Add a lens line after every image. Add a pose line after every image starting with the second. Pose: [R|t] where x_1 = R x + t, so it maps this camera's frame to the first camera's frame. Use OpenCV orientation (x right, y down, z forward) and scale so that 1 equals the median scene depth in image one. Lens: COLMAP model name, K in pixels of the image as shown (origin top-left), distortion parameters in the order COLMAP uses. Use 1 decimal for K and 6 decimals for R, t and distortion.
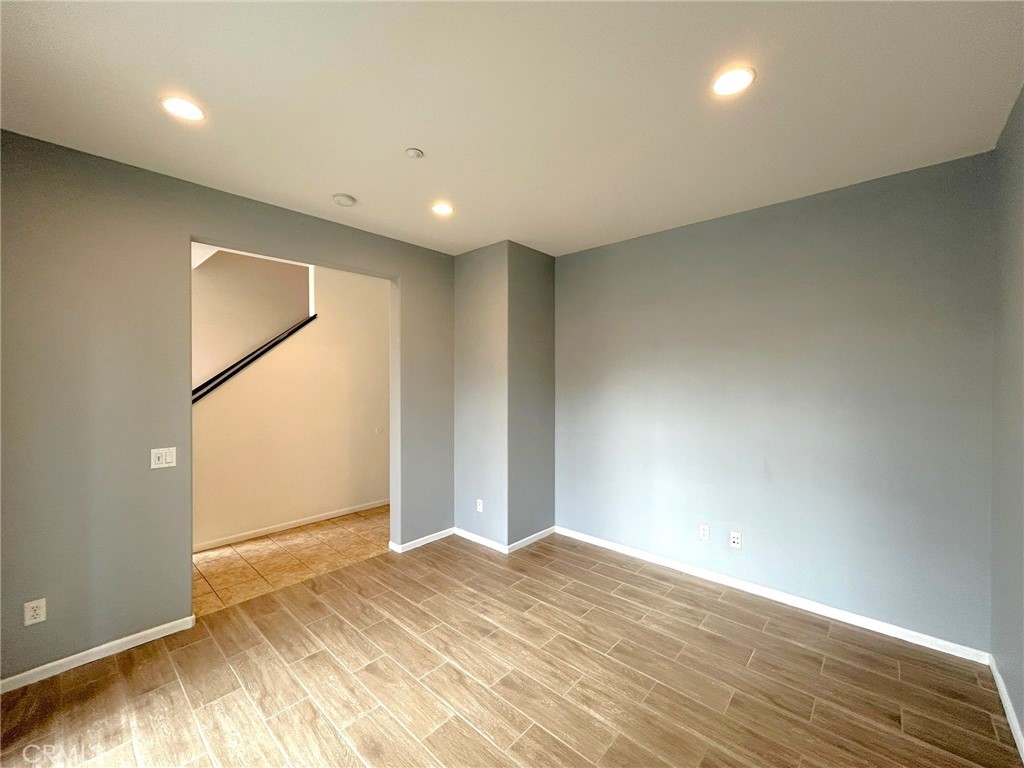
lens RADIAL K [[415.0, 0, 508.2], [0, 415.0, 381.2], [0, 0, 1]] dist [-0.000091, 0.000872]
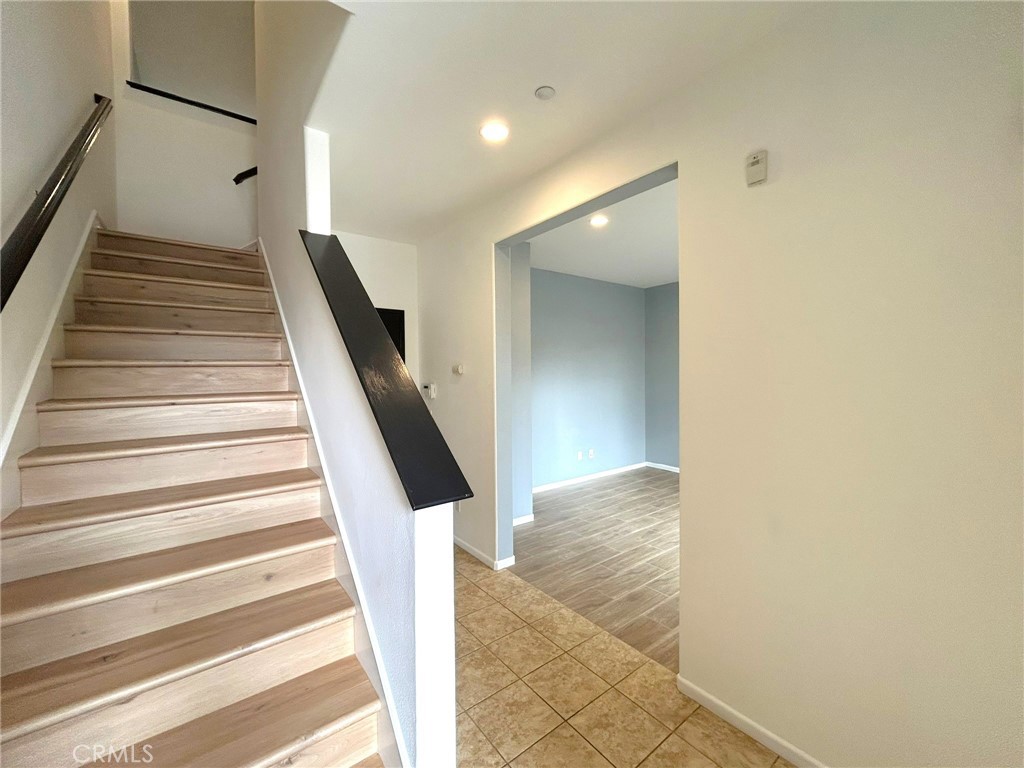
lens RADIAL K [[415.0, 0, 509.8], [0, 415.0, 381.3], [0, 0, 1]] dist [-0.000091, 0.000872]
pose [[0.167461, -0.022068, 0.985632, -1.547260], [0.005243, 0.999755, 0.021494, 0.009228], [-0.985865, 0.001568, 0.167535, 1.185058]]
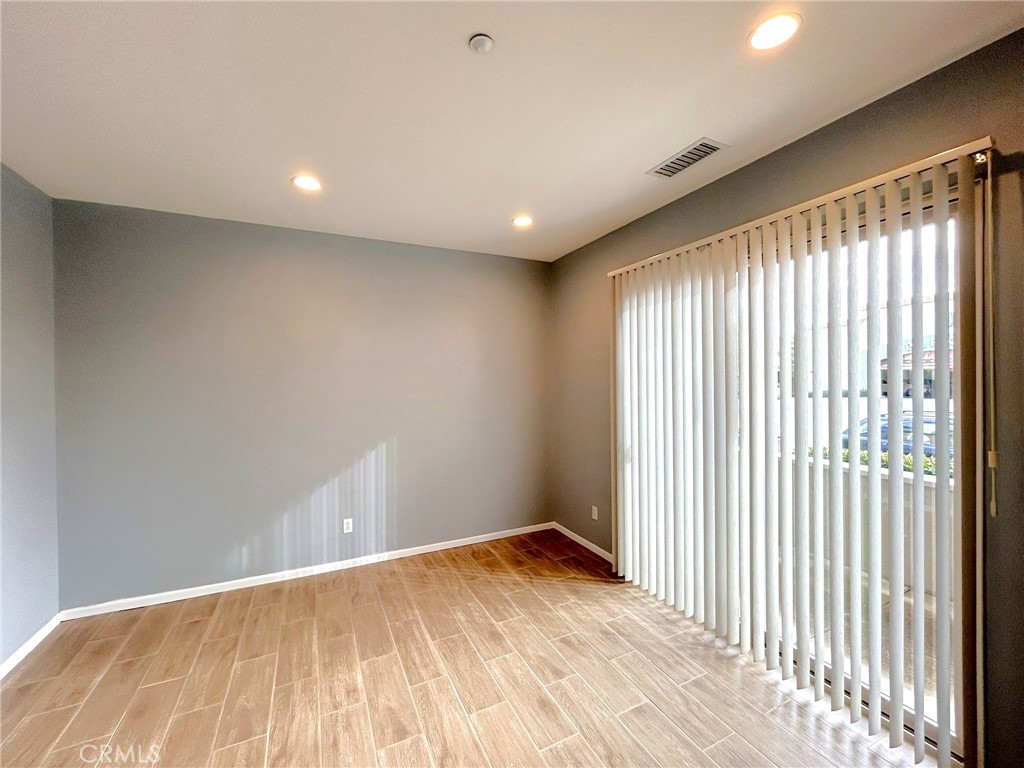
lens RADIAL K [[415.0, 0, 514.8], [0, 415.0, 379.7], [0, 0, 1]] dist [-0.000091, 0.000872]
pose [[-0.933794, 0.007868, 0.357724, -0.423997], [0.012980, 0.999845, 0.011892, -0.017690], [-0.357575, 0.015748, -0.933752, 1.337806]]
